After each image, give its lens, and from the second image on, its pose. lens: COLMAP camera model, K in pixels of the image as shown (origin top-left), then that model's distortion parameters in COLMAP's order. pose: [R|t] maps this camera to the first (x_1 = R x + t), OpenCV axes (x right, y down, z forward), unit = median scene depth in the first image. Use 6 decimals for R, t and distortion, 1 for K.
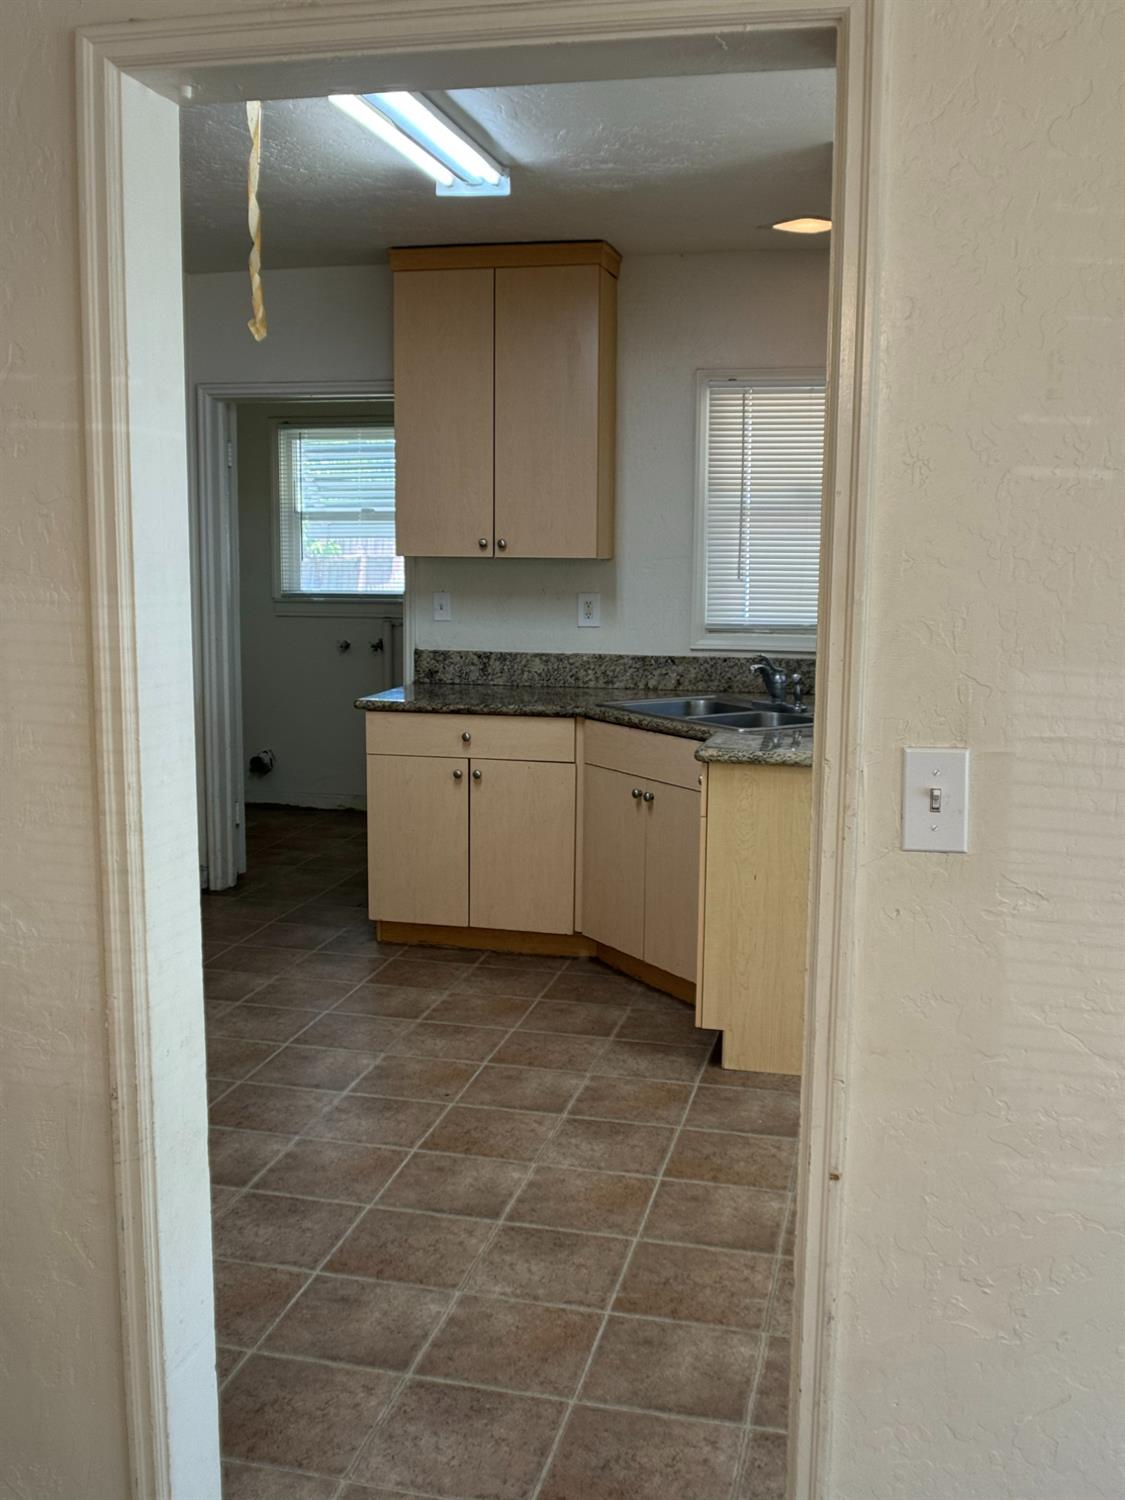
lens RADIAL K [[1436.6, 0, 568.4], [0, 1436.6, 749.4], [0, 0, 1]] dist [-0.052862, -0.016302]
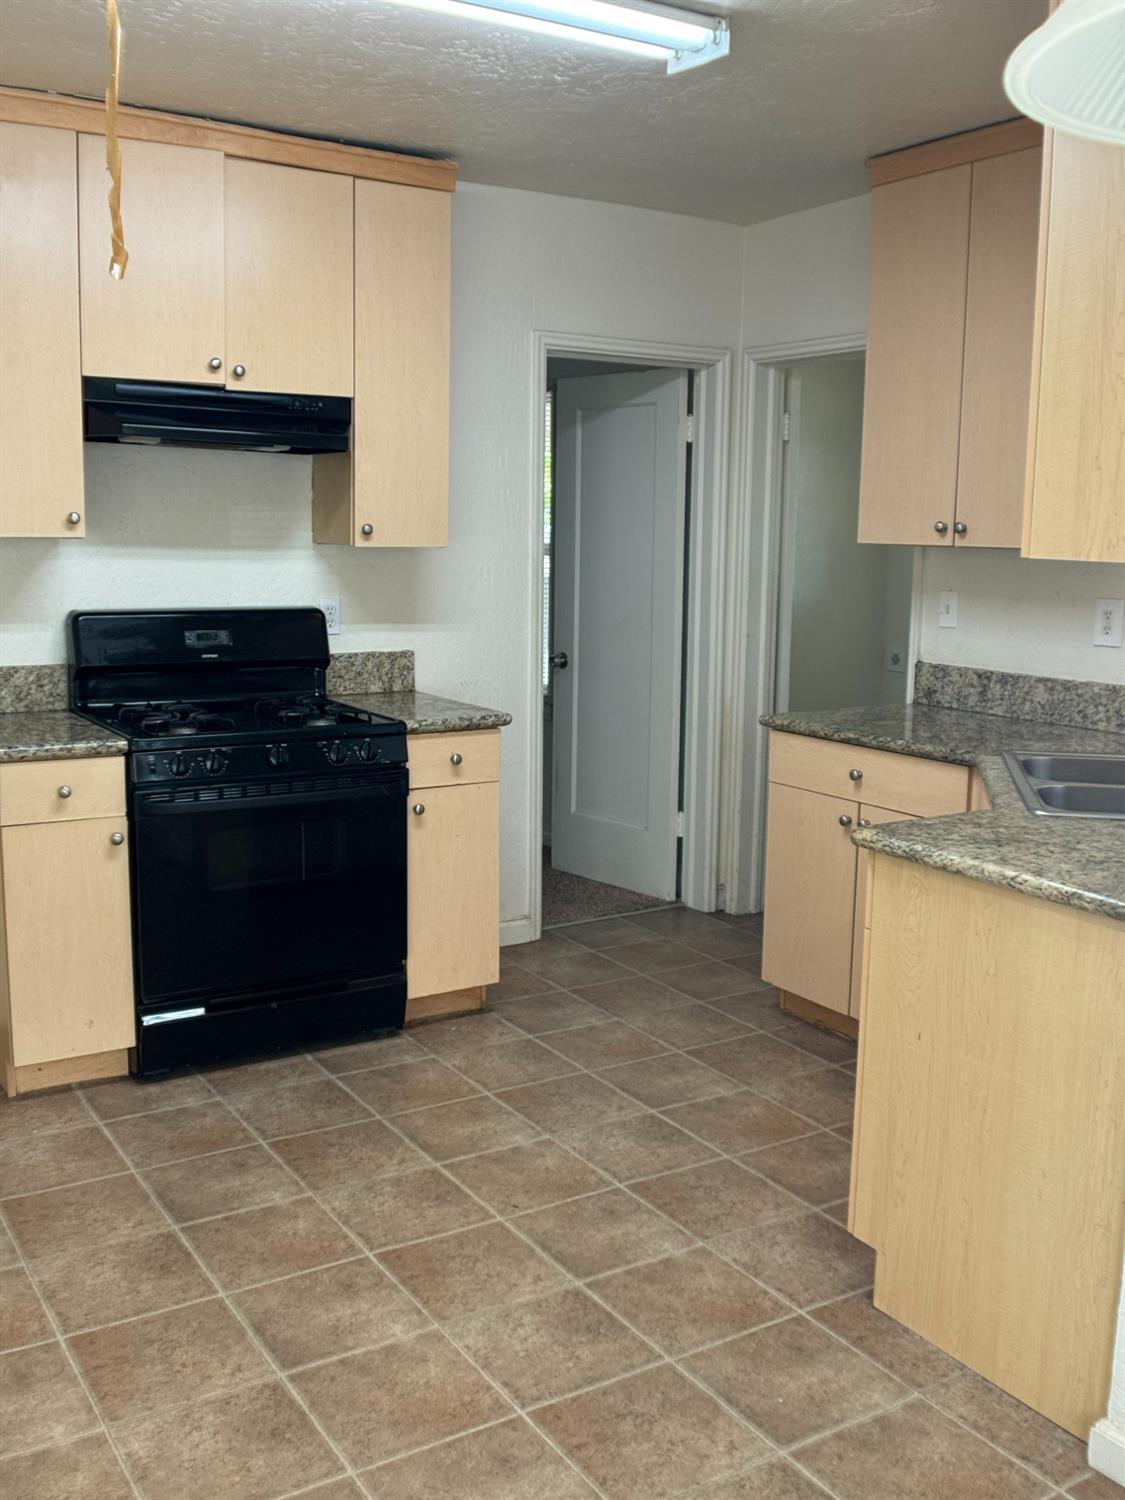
lens RADIAL K [[1436.6, 0, 568.4], [0, 1436.6, 749.4], [0, 0, 1]] dist [-0.052862, -0.016302]
pose [[0.709103, 0.110224, -0.696437, 0.356041], [-0.110094, 0.992900, 0.045049, -0.039997], [0.696457, 0.044730, 0.716203, 0.333068]]
